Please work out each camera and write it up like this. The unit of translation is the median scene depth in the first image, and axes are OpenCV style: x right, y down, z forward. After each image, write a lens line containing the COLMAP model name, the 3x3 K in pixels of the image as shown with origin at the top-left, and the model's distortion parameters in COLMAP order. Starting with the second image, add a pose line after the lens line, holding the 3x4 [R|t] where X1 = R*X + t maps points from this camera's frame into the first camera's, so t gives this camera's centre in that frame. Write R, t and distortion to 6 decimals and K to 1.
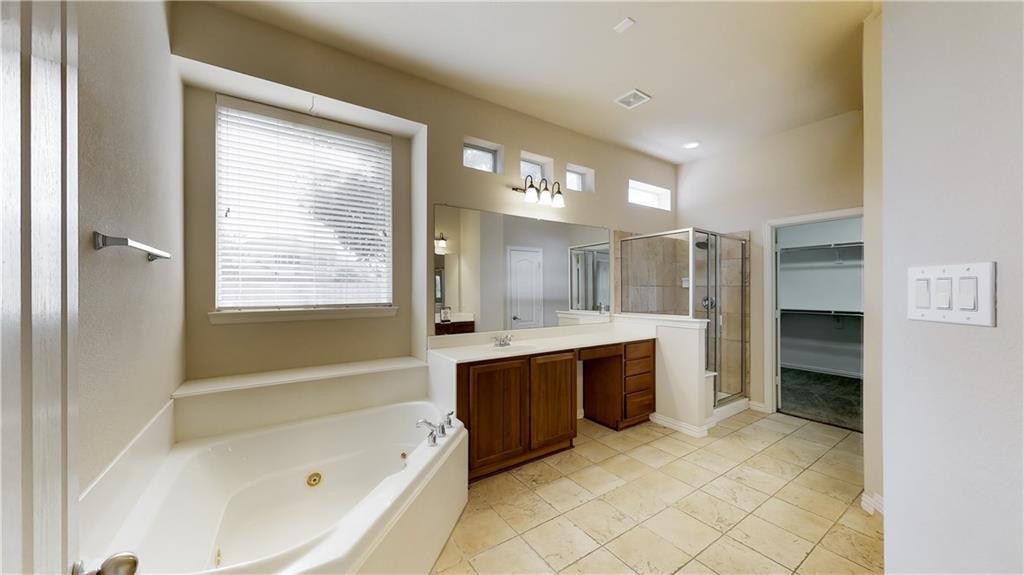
lens RADIAL K [[349.7, 0, 509.7], [0, 349.7, 288.9], [0, 0, 1]] dist [0.000248, 0.000035]
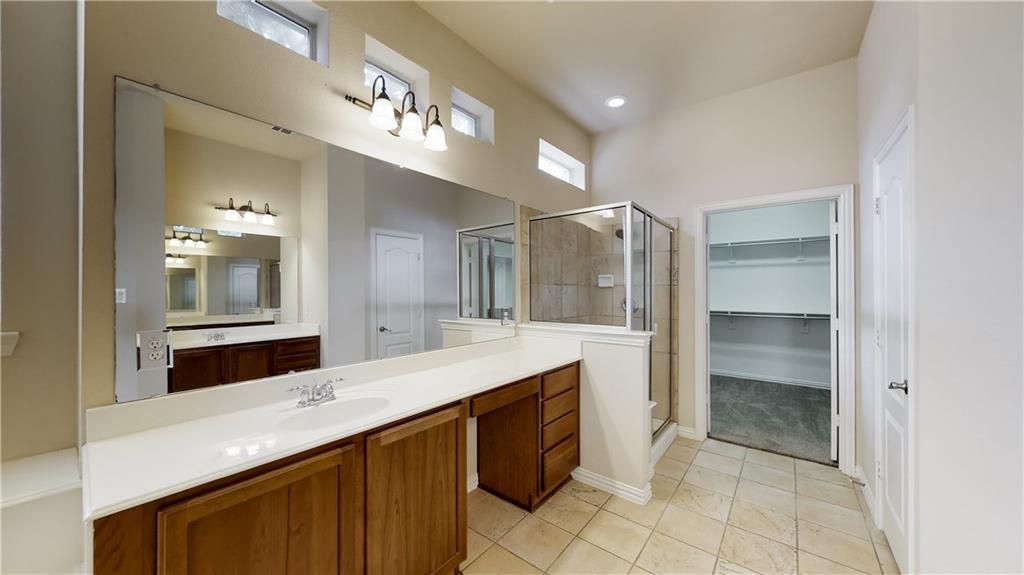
lens RADIAL K [[295.1, 0, 512.4], [0, 295.1, 288.7], [0, 0, 1]] dist [-0.000037, -0.000004]
pose [[0.945058, 0.001085, 0.326900, 0.097807], [-0.001296, 0.999999, 0.000427, 0.000108], [-0.326899, -0.000827, 0.945059, 0.488075]]
